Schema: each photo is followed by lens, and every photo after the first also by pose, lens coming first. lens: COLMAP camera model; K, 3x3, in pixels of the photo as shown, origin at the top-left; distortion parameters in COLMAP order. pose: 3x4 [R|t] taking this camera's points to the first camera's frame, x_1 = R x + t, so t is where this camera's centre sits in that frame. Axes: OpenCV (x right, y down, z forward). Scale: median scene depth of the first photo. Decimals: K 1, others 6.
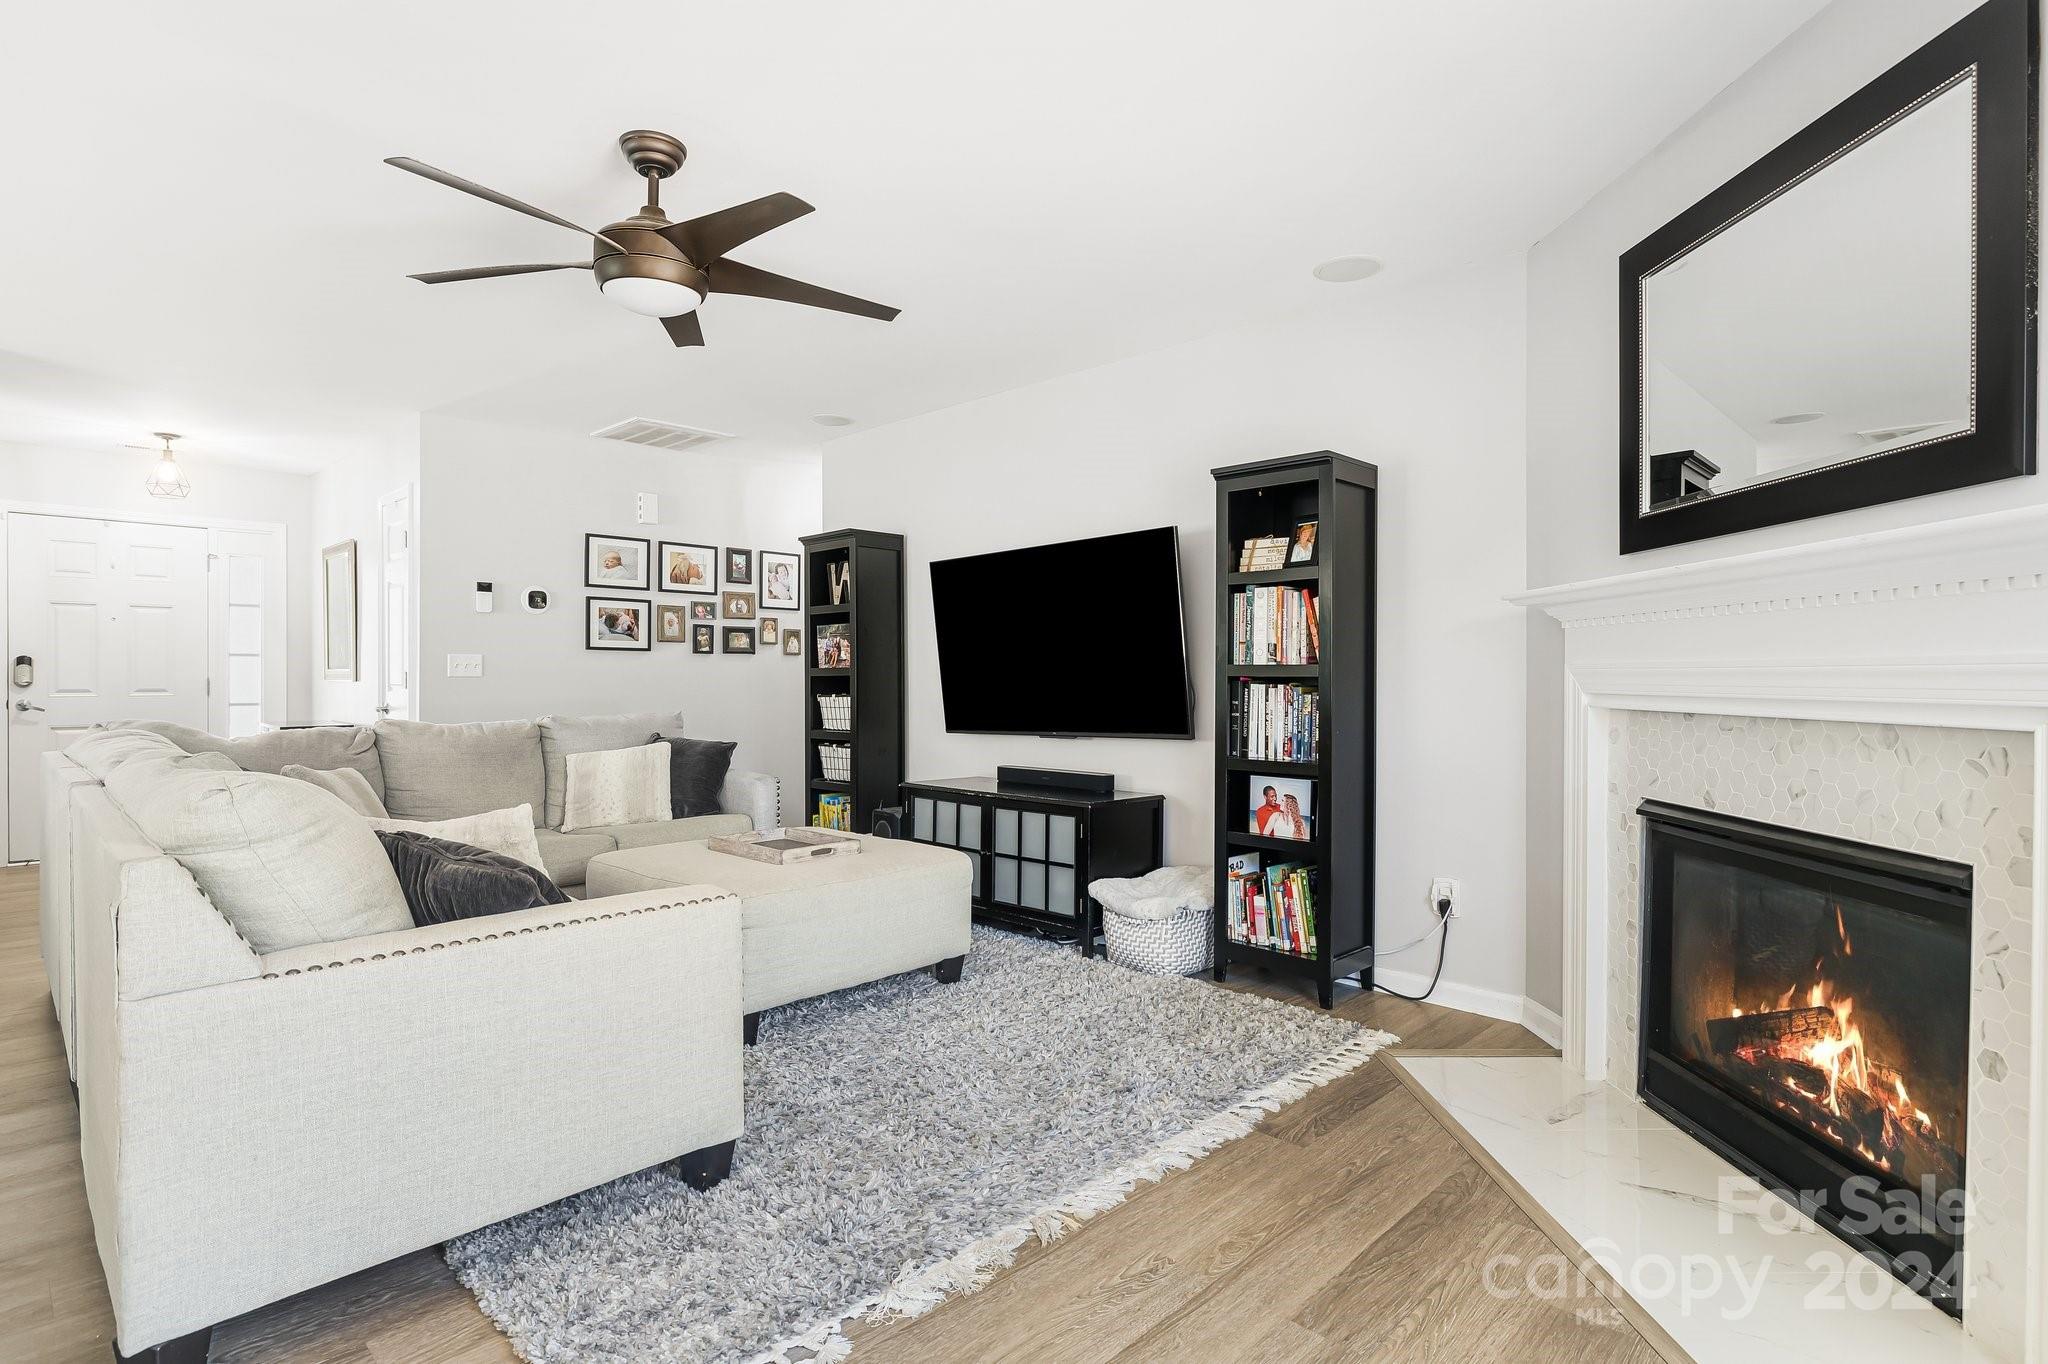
lens RADIAL K [[1029.0, 0, 1024.8], [0, 1029.0, 673.1], [0, 0, 1]] dist [0.001758, -0.000035]
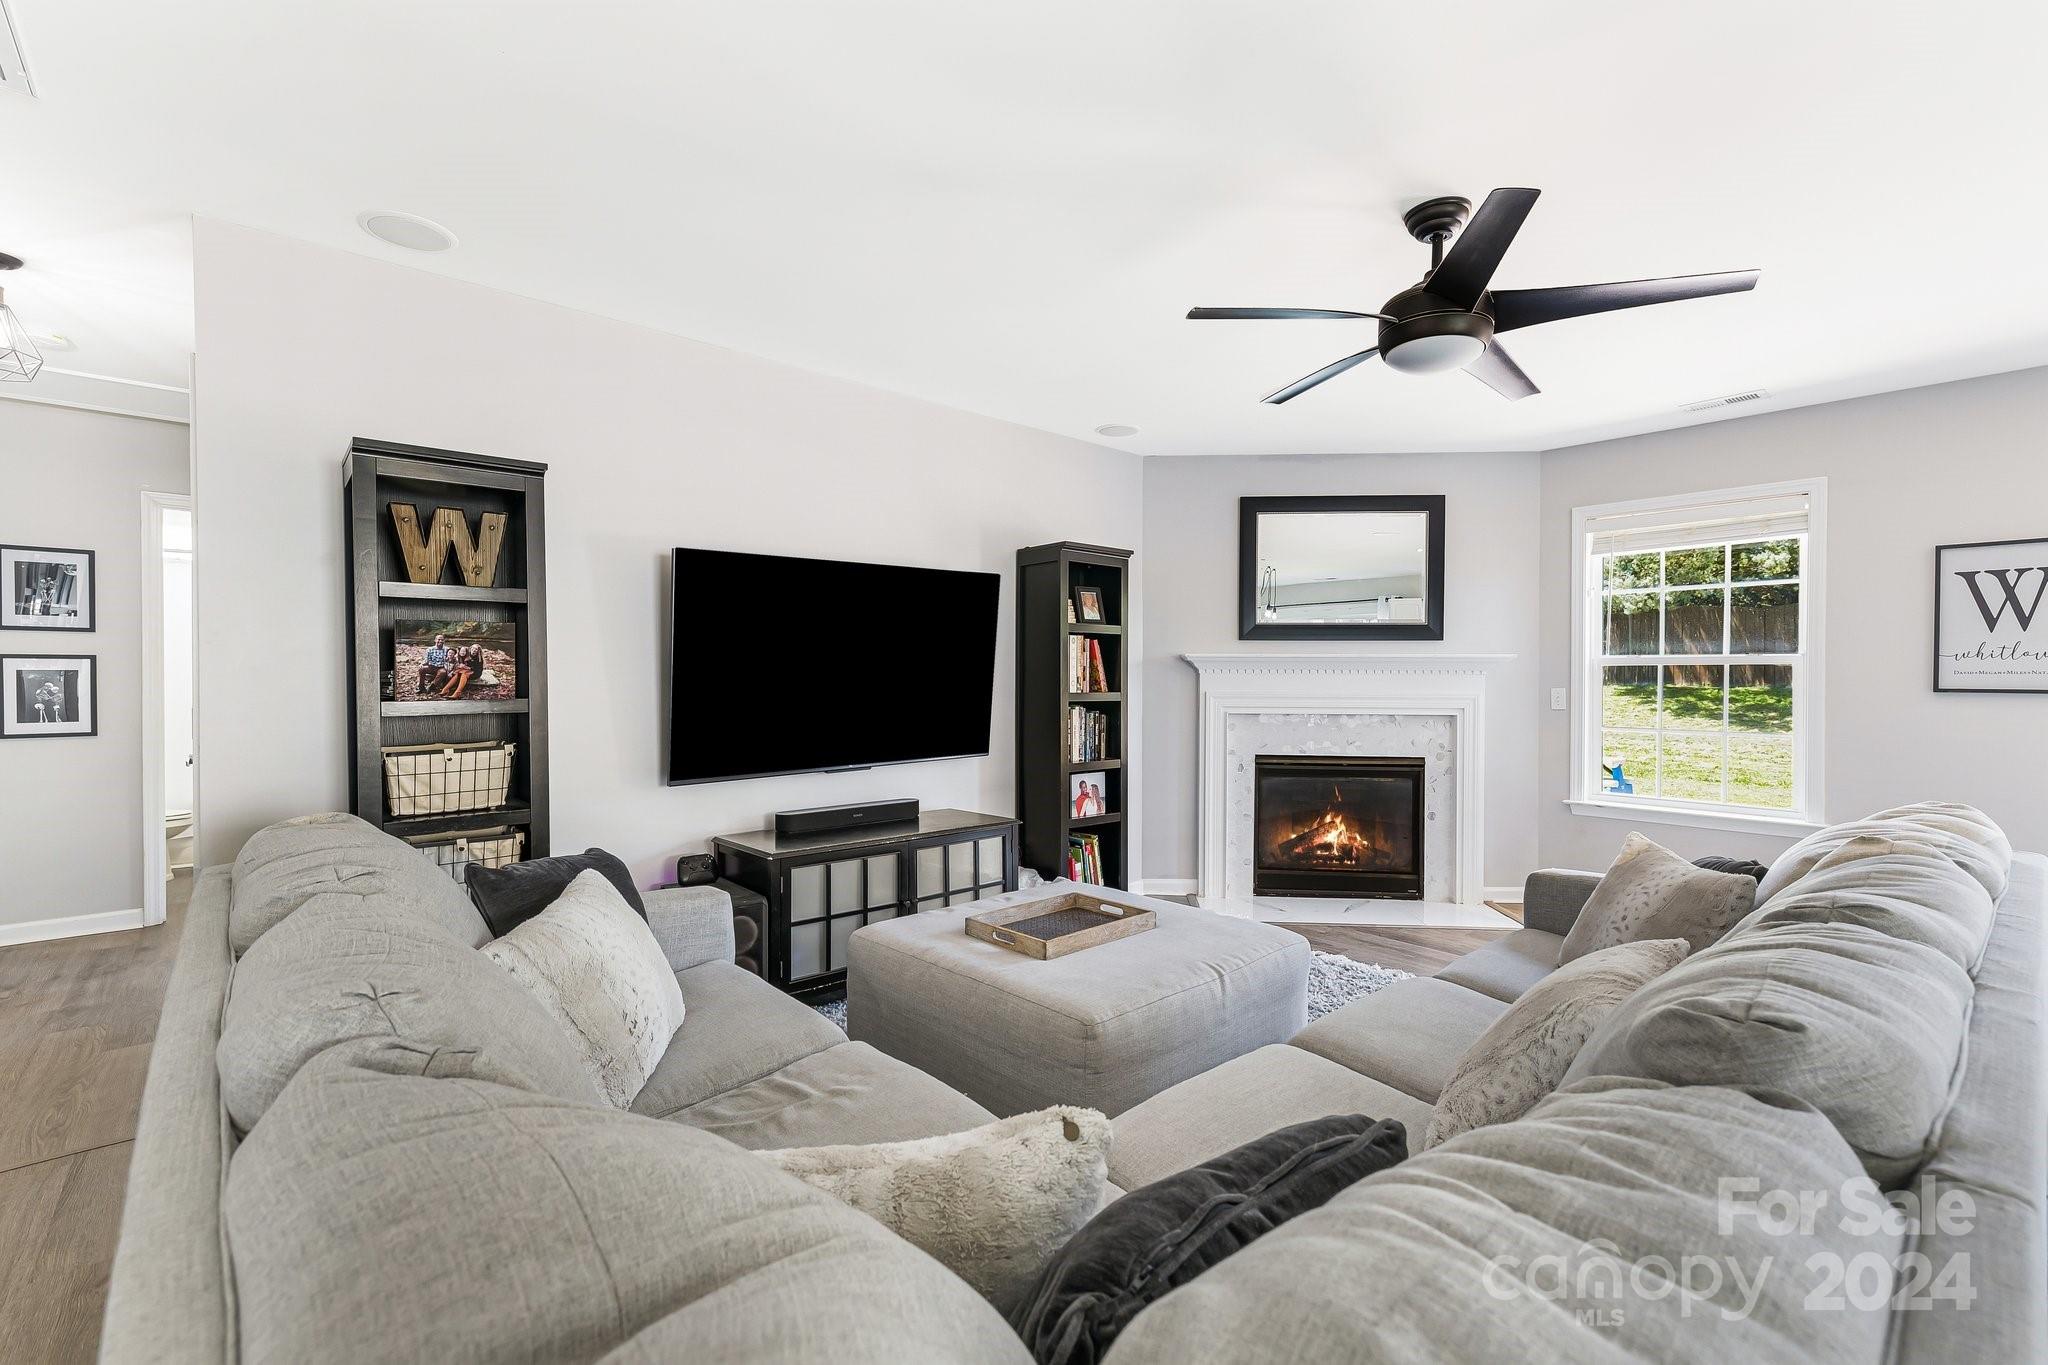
lens RADIAL K [[879.9, 0, 1025.5], [0, 879.9, 694.3], [0, 0, 1]] dist [0.000980, 0.000209]
pose [[0.046609, -0.015363, 0.998795, -0.946463], [0.000348, 0.999882, 0.015363, -0.023330], [-0.998913, -0.000369, 0.046609, 1.038453]]
